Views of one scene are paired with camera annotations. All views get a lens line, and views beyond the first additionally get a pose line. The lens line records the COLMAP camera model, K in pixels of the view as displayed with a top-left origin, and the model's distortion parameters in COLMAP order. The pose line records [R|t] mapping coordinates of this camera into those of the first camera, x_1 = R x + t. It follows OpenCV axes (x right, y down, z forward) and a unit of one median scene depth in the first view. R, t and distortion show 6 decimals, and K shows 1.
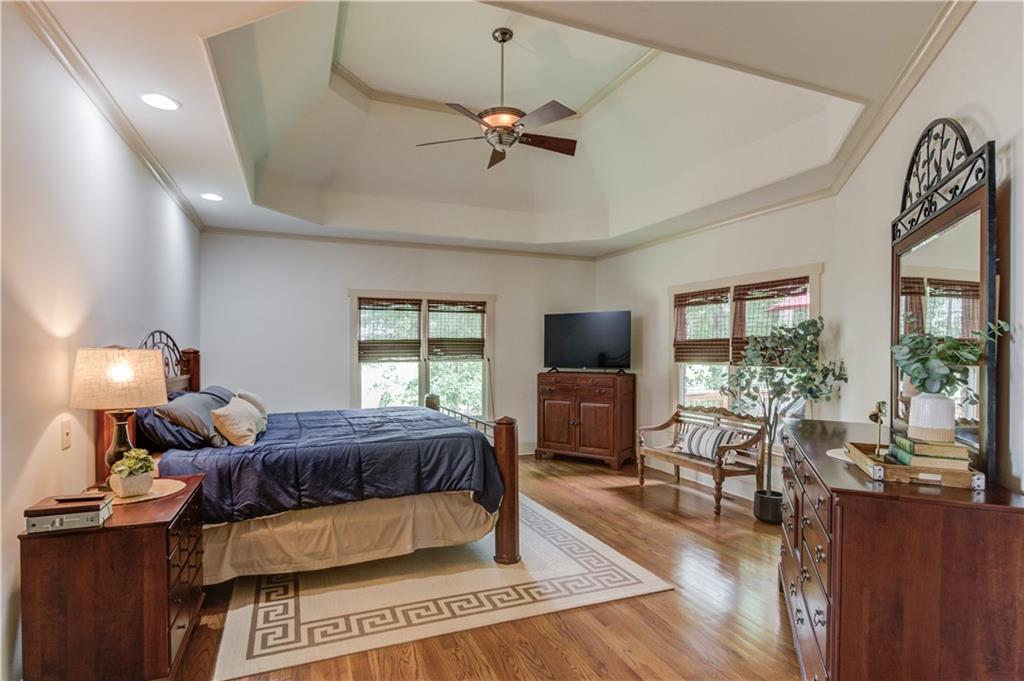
lens RADIAL K [[478.5, 0, 512.0], [0, 478.5, 340.5], [0, 0, 1]] dist [-0.000104, 0.000741]
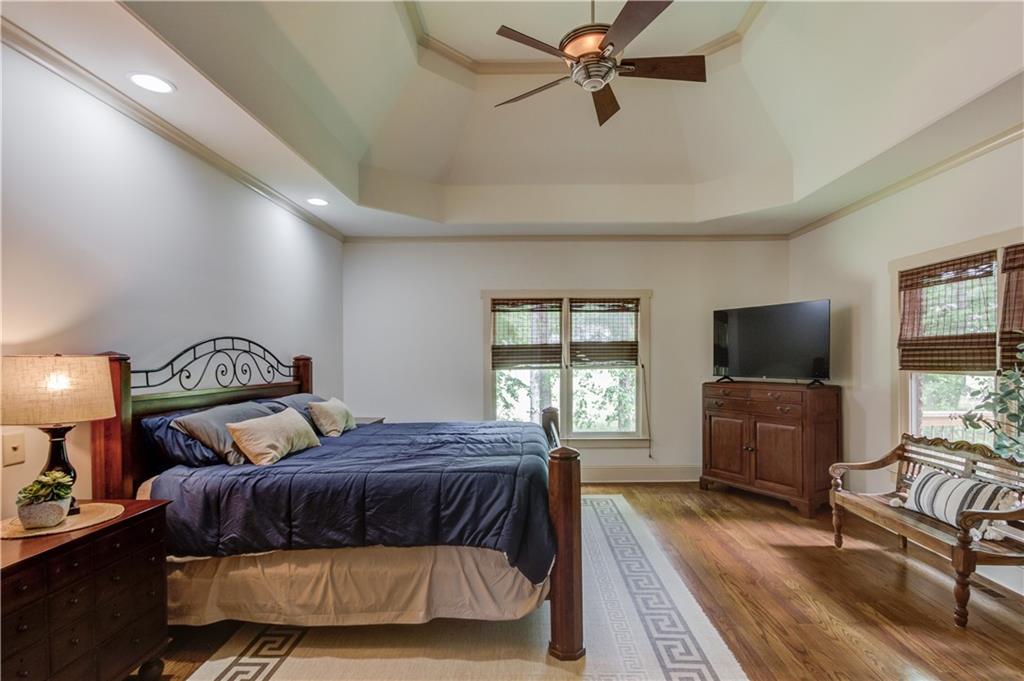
lens RADIAL K [[497.2, 0, 516.6], [0, 497.2, 349.7], [0, 0, 1]] dist [0.001890, 0.001236]
pose [[0.930140, -0.011038, -0.367038, 0.152081], [0.013998, 0.999887, 0.005404, 0.007090], [0.366937, -0.010164, 0.930190, 0.227814]]
